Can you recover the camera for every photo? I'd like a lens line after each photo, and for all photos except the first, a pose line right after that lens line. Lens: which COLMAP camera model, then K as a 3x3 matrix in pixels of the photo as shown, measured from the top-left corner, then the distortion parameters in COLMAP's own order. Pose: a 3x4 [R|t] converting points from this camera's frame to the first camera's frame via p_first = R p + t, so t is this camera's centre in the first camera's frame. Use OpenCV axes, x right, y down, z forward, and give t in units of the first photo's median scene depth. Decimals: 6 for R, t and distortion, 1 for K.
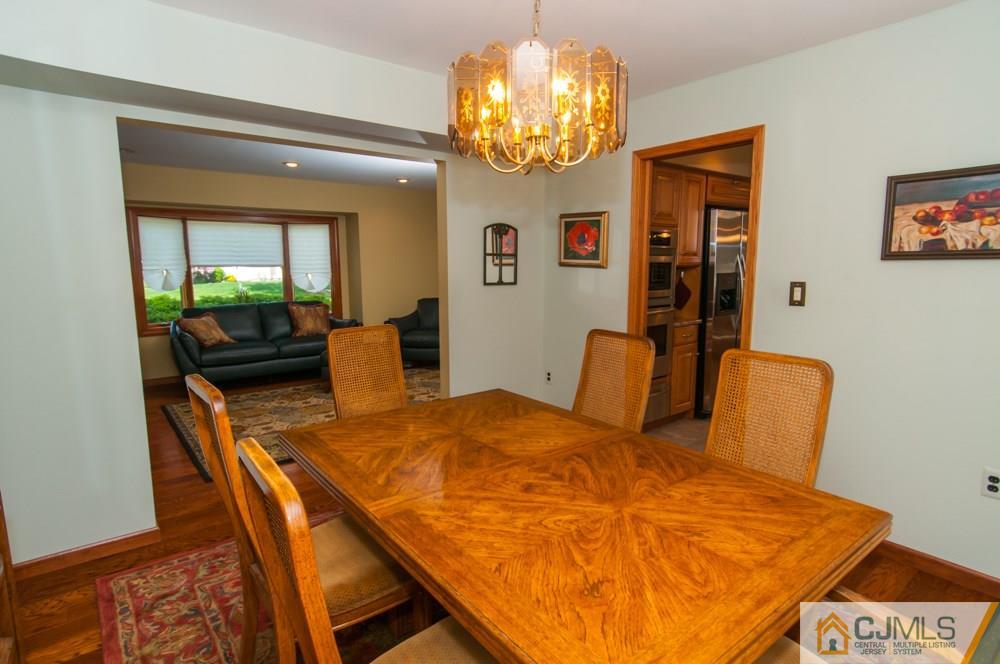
lens RADIAL K [[534.0, 0, 526.6], [0, 534.0, 334.9], [0, 0, 1]] dist [-0.026088, -0.000349]
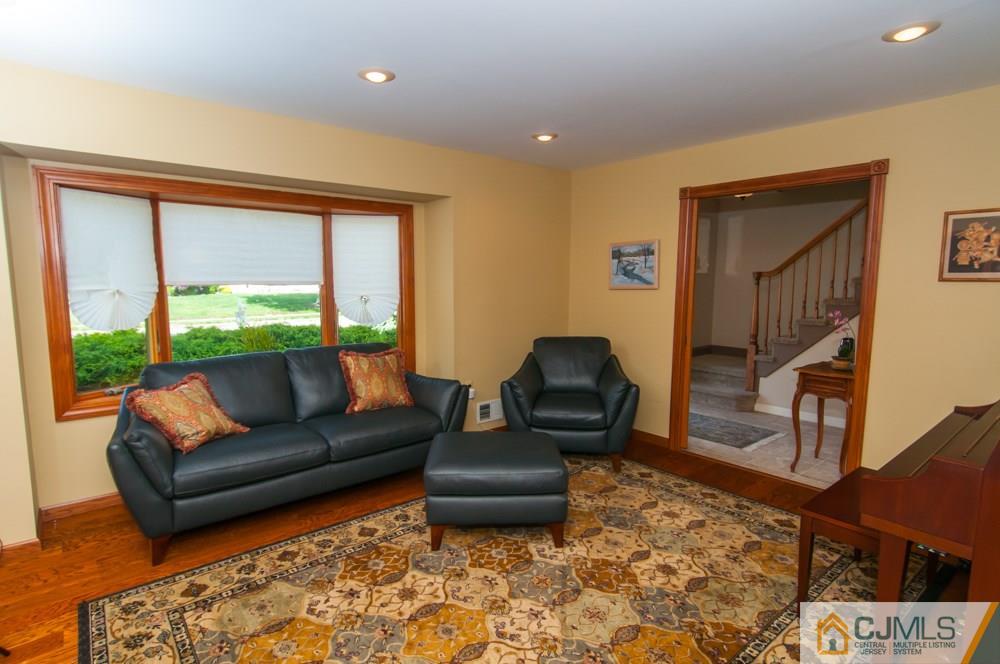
lens RADIAL K [[516.1, 0, 498.7], [0, 516.1, 335.7], [0, 0, 1]] dist [0.004143, -0.000885]
pose [[0.999732, 0.006632, -0.022202, -0.260322], [-0.007040, 0.999807, -0.018339, -0.065024], [0.022076, 0.018491, 0.999585, 0.445018]]
